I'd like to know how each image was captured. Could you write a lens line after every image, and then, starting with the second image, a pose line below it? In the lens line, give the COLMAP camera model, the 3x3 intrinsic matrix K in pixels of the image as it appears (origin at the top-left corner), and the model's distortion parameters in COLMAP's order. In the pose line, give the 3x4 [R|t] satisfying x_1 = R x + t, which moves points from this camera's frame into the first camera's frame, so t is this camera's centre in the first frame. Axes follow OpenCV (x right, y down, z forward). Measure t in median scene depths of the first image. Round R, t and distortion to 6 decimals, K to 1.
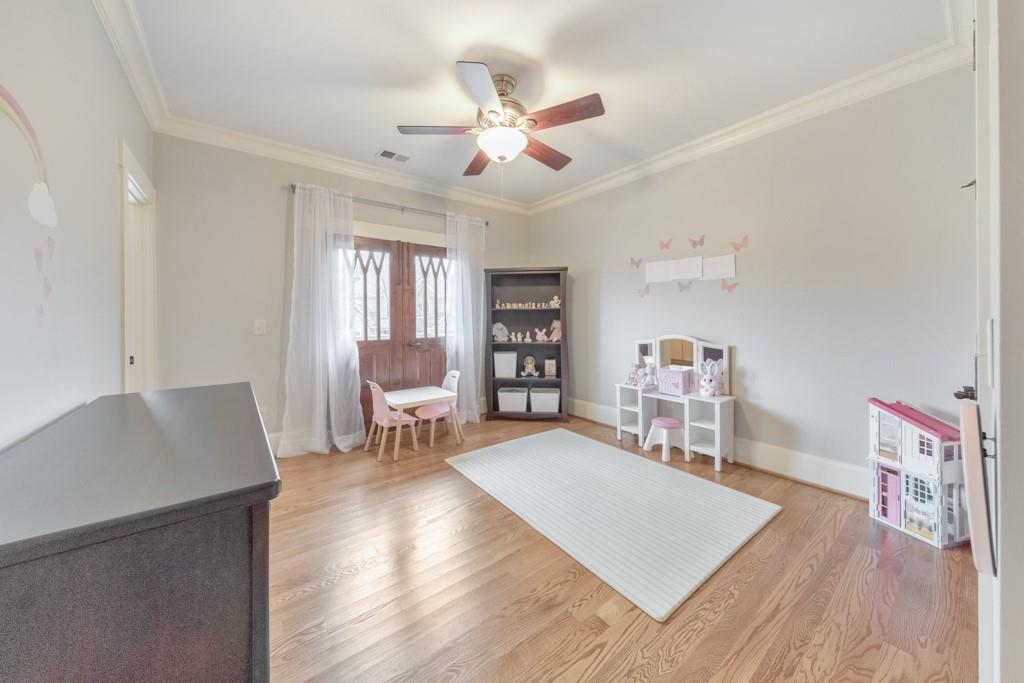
lens RADIAL K [[349.4, 0, 506.8], [0, 349.4, 315.9], [0, 0, 1]] dist [0.006830, -0.000160]
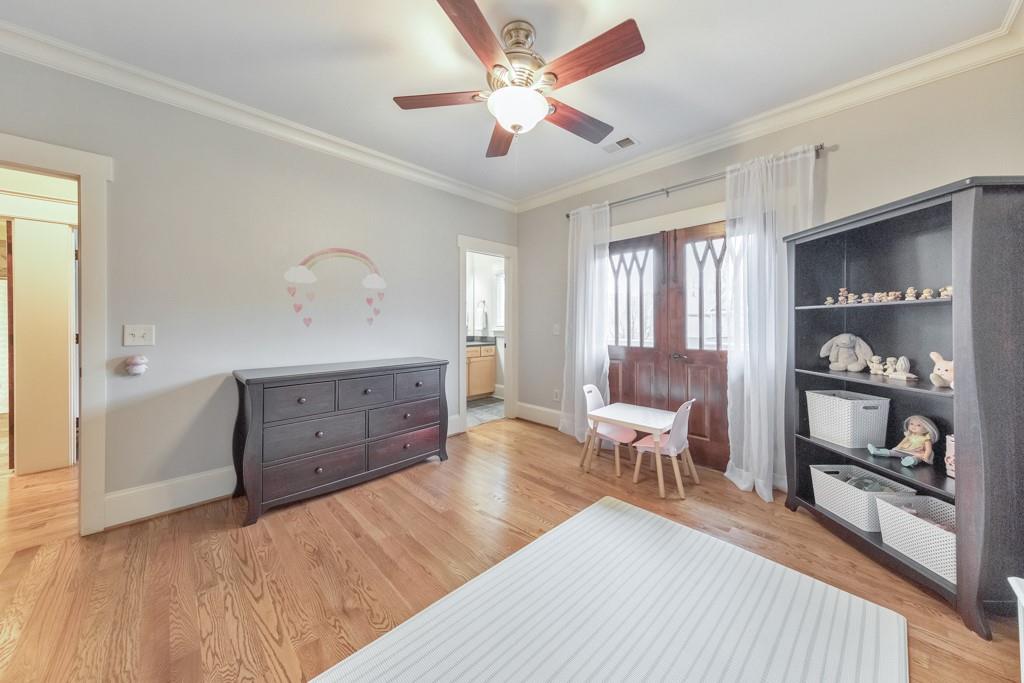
lens RADIAL K [[349.4, 0, 515.9], [0, 349.4, 321.4], [0, 0, 1]] dist [0.006830, -0.000160]
pose [[0.132774, 0.003084, -0.991142, 0.537451], [0.004907, 0.999981, 0.003769, -0.003426], [0.991134, -0.005364, 0.132756, 0.601041]]
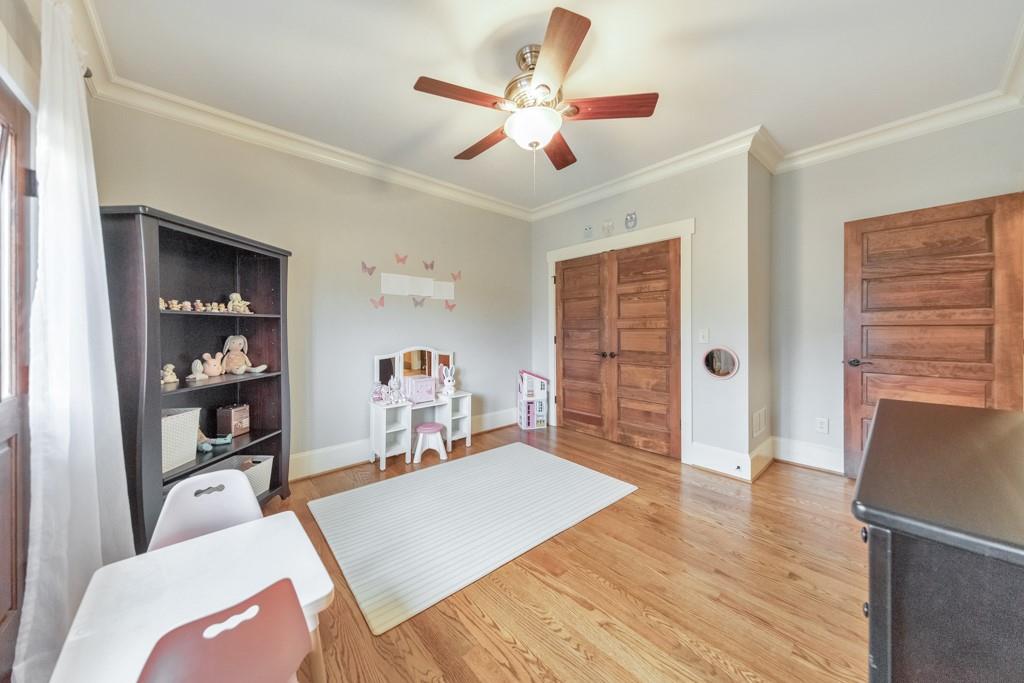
lens RADIAL K [[349.4, 0, 509.7], [0, 349.4, 331.0], [0, 0, 1]] dist [0.006830, -0.000160]
pose [[-0.070902, -0.000555, 0.997483, -0.584480], [0.000720, 1.000000, 0.000607, 0.005634], [-0.997483, 0.000761, -0.070902, 0.757396]]
